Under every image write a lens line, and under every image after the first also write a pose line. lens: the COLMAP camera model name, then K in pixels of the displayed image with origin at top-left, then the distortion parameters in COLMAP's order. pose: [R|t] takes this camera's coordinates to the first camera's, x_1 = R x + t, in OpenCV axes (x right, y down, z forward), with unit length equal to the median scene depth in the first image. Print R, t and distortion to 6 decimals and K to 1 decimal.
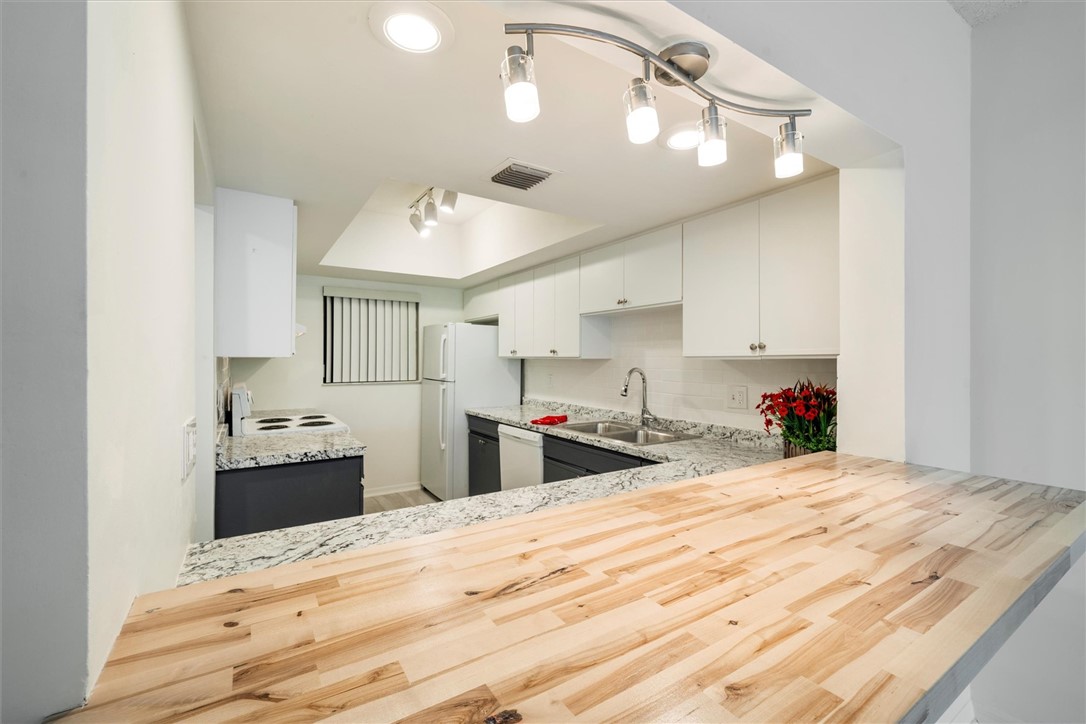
lens RADIAL K [[462.1, 0, 543.3], [0, 462.1, 360.9], [0, 0, 1]] dist [-0.000319, 0.000131]
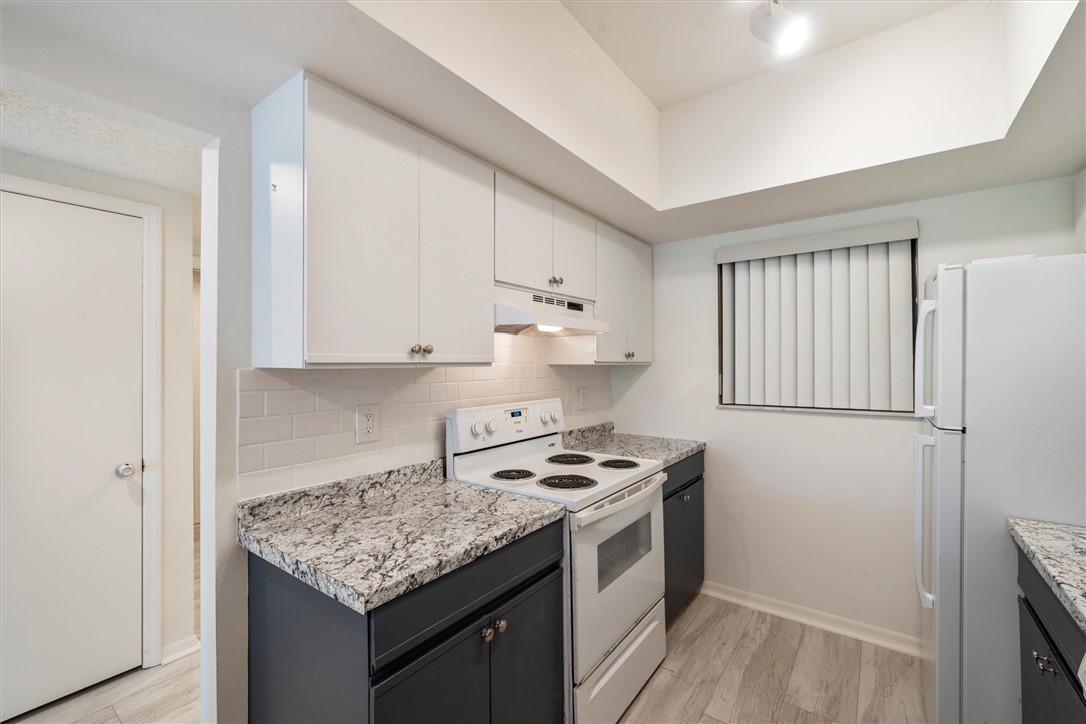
lens RADIAL K [[462.1, 0, 544.7], [0, 462.1, 360.8], [0, 0, 1]] dist [-0.000319, 0.000131]
pose [[-0.936291, -0.001485, -0.351222, 0.238638], [-0.000907, 0.999998, -0.001810, -0.016163], [0.351224, -0.001376, -0.936290, 1.874930]]
